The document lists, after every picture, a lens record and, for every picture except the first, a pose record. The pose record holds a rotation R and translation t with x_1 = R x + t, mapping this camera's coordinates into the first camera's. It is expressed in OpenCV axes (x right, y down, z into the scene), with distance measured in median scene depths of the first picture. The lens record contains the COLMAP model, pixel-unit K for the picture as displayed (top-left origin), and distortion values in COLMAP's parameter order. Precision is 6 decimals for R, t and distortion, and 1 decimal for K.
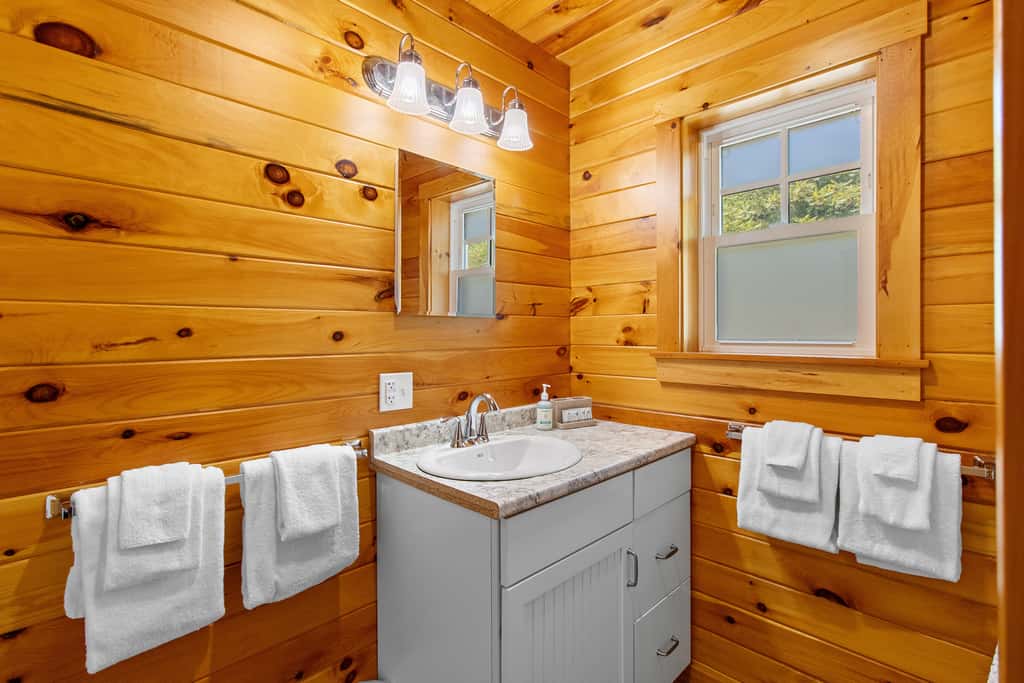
lens RADIAL K [[479.2, 0, 520.7], [0, 479.2, 325.0], [0, 0, 1]] dist [0.006643, -0.000127]
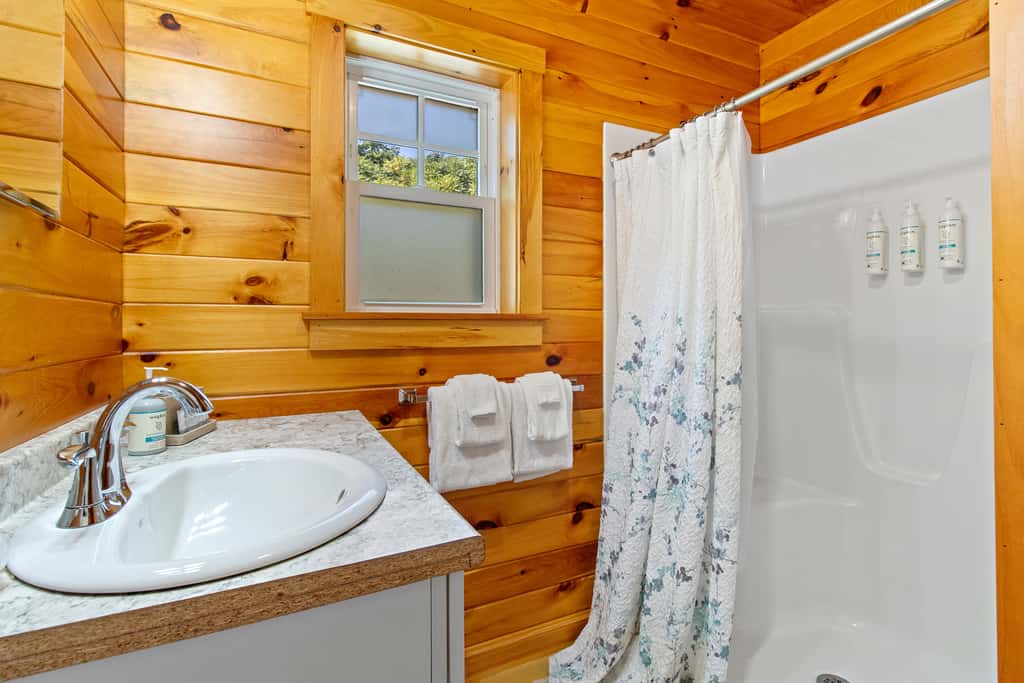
lens RADIAL K [[479.3, 0, 517.4], [0, 479.3, 317.0], [0, 0, 1]] dist [0.000027, 0.000155]
pose [[0.329448, 0.019007, 0.943983, -0.383671], [-0.011204, 0.999806, -0.016220, 0.087128], [-0.944107, -0.005232, 0.329597, 0.531731]]
